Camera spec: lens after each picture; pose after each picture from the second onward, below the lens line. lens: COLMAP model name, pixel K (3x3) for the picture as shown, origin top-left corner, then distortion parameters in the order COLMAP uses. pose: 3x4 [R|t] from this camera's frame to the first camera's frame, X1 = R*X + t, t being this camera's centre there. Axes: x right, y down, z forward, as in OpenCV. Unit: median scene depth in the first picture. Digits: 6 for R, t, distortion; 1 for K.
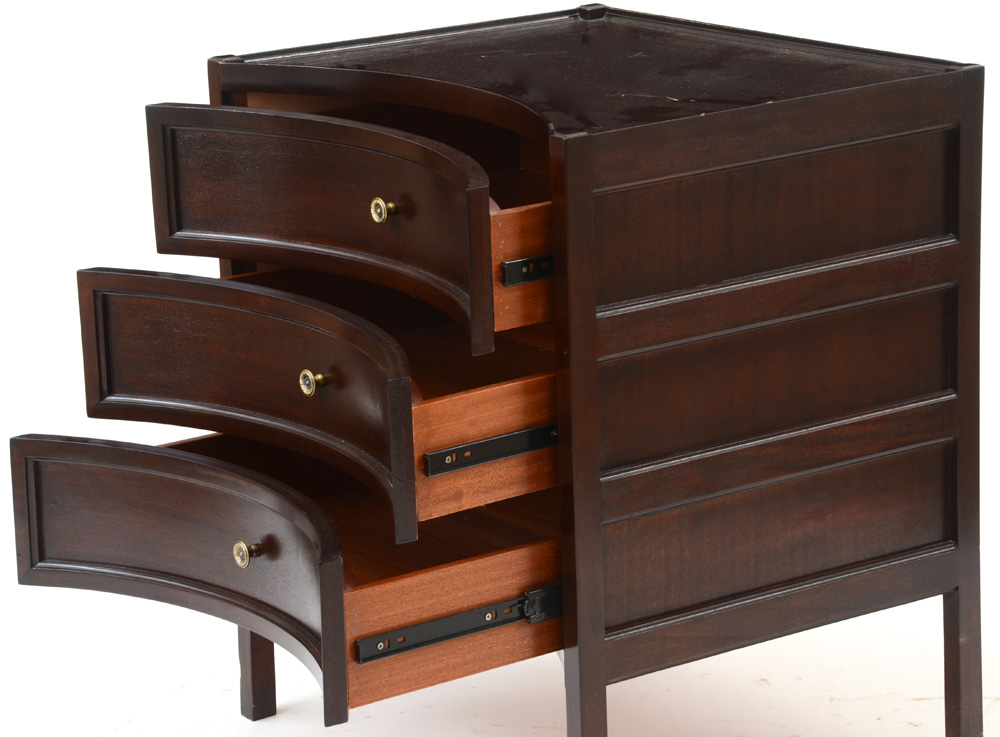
lens RADIAL K [[3280.2, 0, 498.6], [0, 3280.2, 361.4], [0, 0, 1]] dist [1.100316, 0.000000]
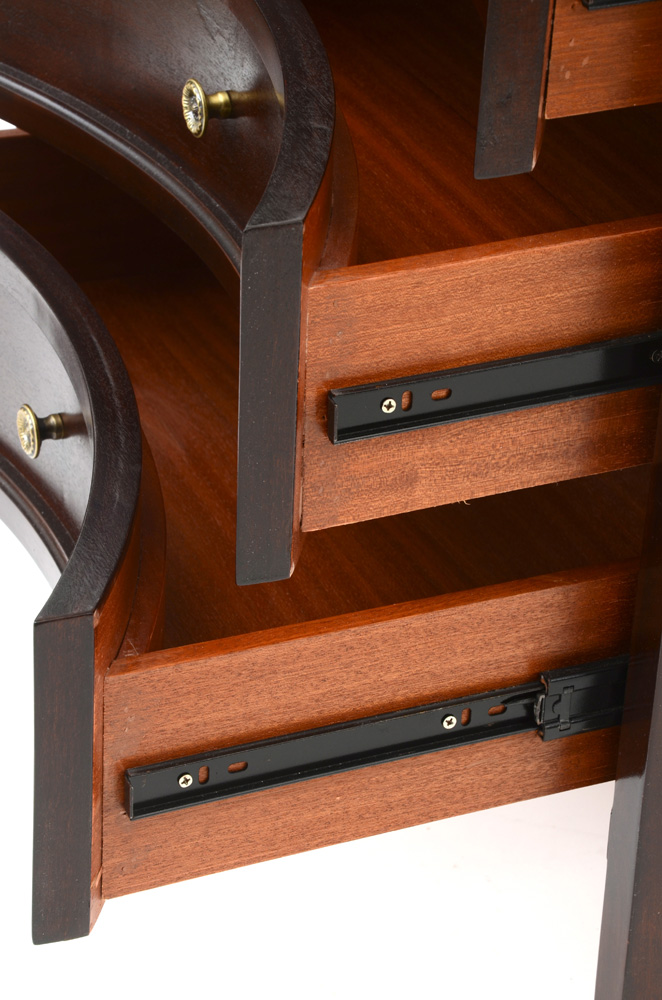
lens RADIAL K [[2718.8, 0, 326.3], [0, 2718.8, 497.2], [0, 0, 1]] dist [0.625224, 0.000000]
pose [[0.975915, 0.168755, -0.138243, 0.027536], [-0.128117, 0.956276, 0.262909, -0.050403], [0.176565, -0.238866, 0.954865, 0.646309]]
